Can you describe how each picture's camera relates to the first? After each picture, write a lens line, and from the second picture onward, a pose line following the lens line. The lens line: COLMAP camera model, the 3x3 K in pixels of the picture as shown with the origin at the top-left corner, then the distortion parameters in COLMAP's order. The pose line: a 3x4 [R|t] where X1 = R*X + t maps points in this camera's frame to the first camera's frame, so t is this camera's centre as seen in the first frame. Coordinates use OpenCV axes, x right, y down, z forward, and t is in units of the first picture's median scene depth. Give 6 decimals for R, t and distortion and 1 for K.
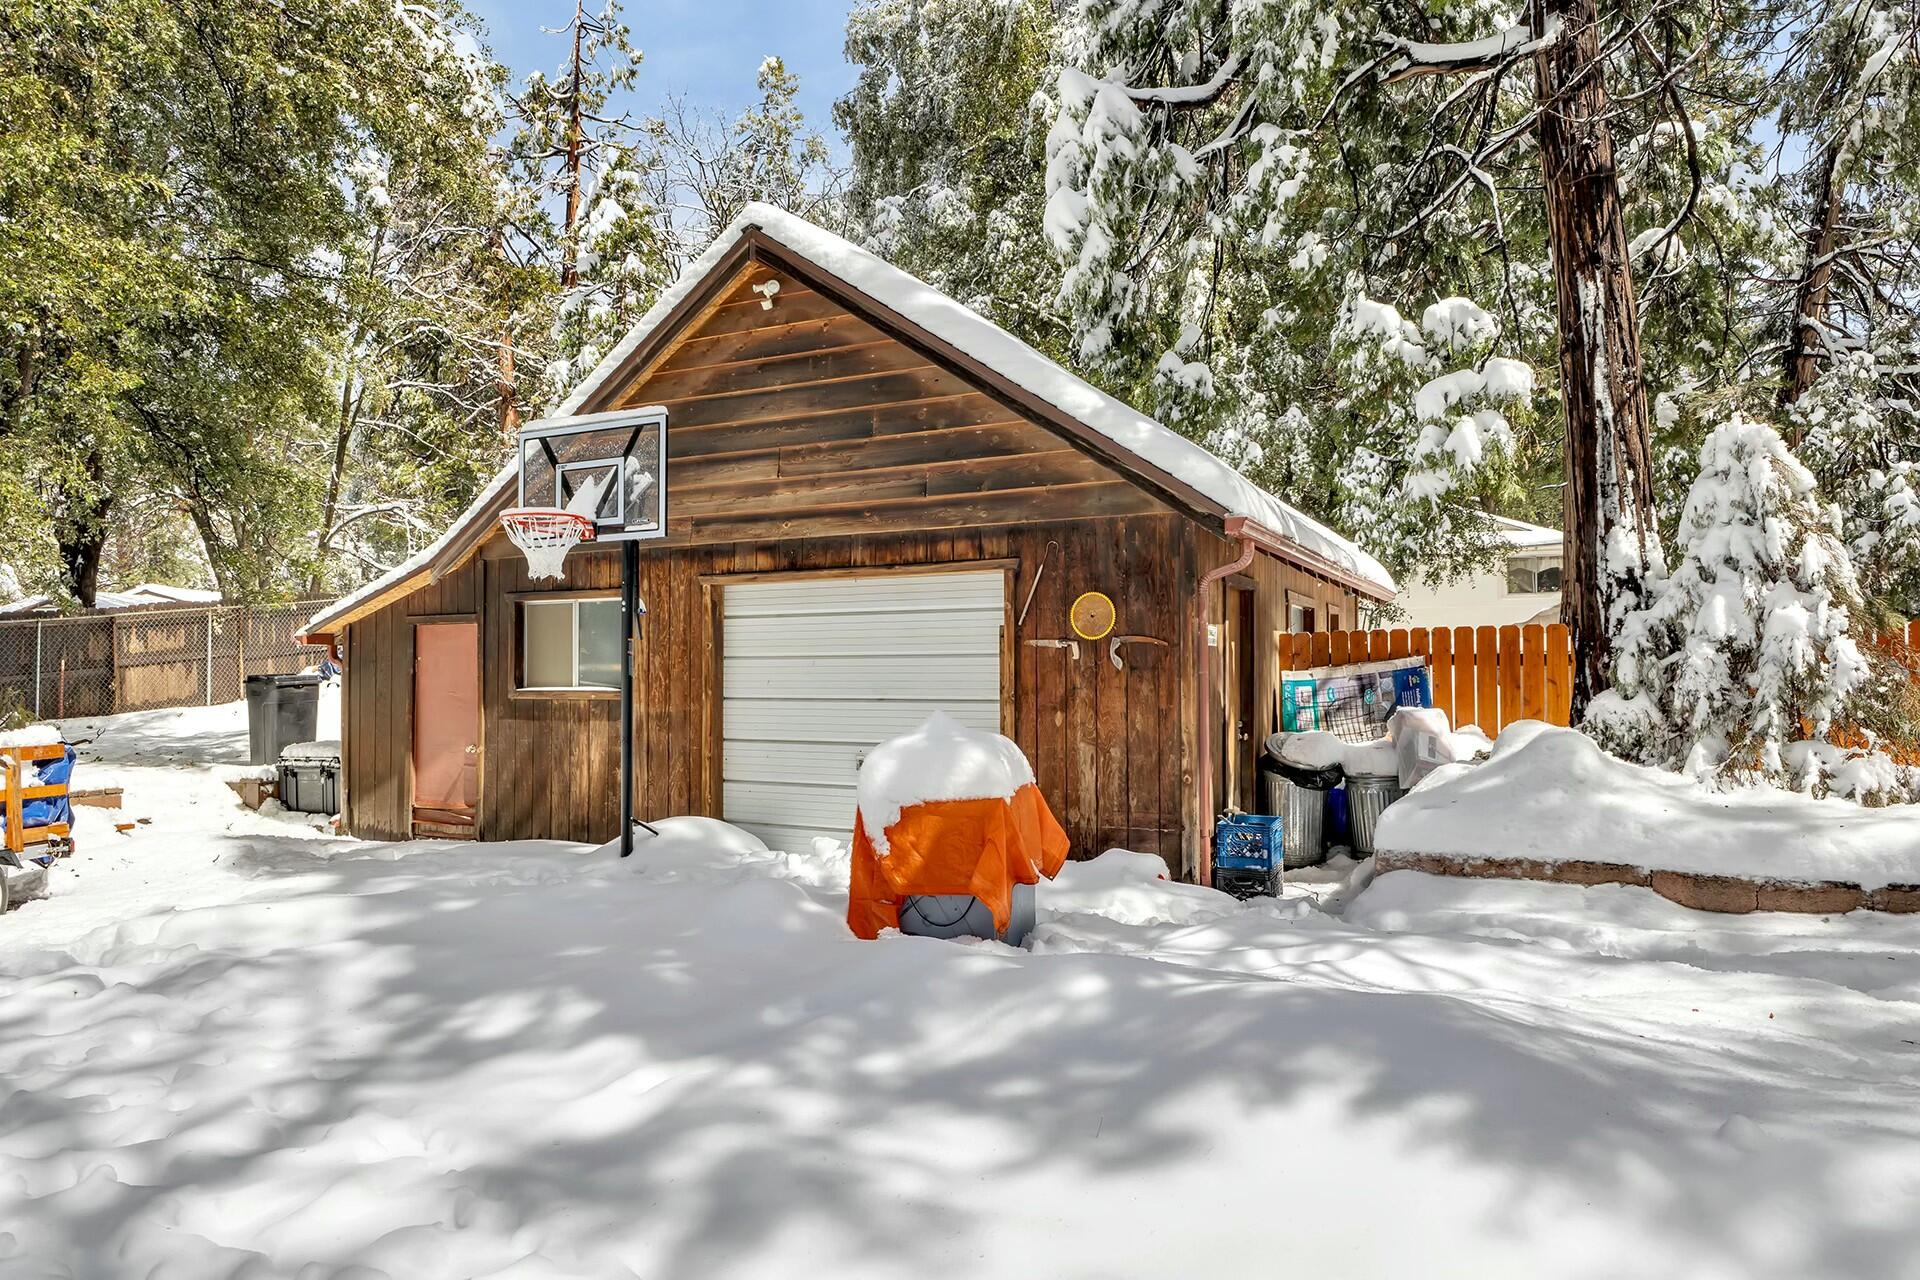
lens RADIAL K [[1174.9, 0, 960.0], [0, 1174.9, 640.0], [0, 0, 1]] dist [0.003497, 0.000268]
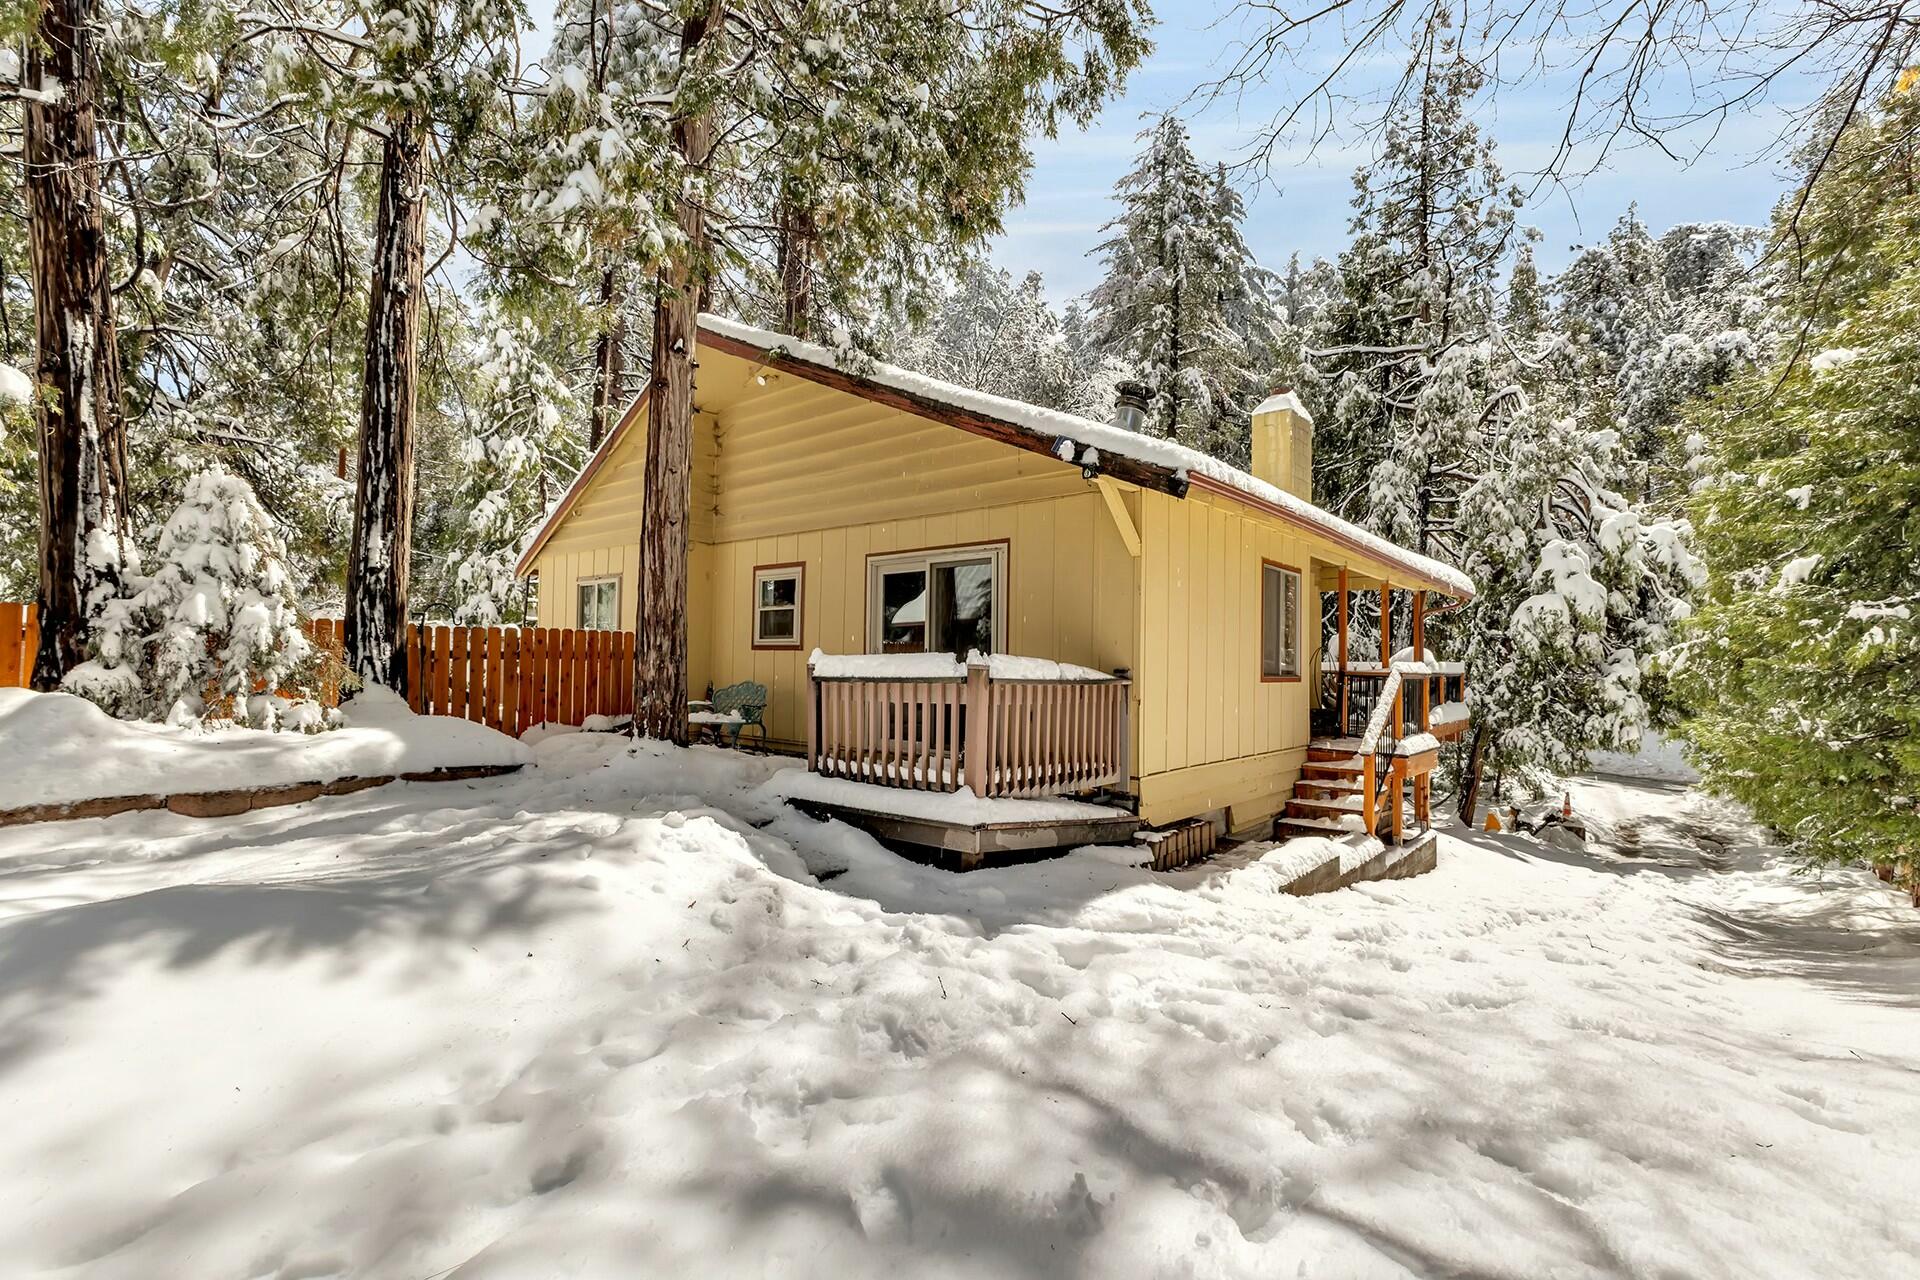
lens RADIAL K [[834.3, 0, 971.5], [0, 834.3, 638.9], [0, 0, 1]] dist [0.002844, -0.000120]
pose [[0.097628, 0.029612, 0.994782, -0.239966], [-0.044447, 0.998690, -0.025366, 0.000208], [-0.994230, -0.041739, 0.098816, -0.002840]]
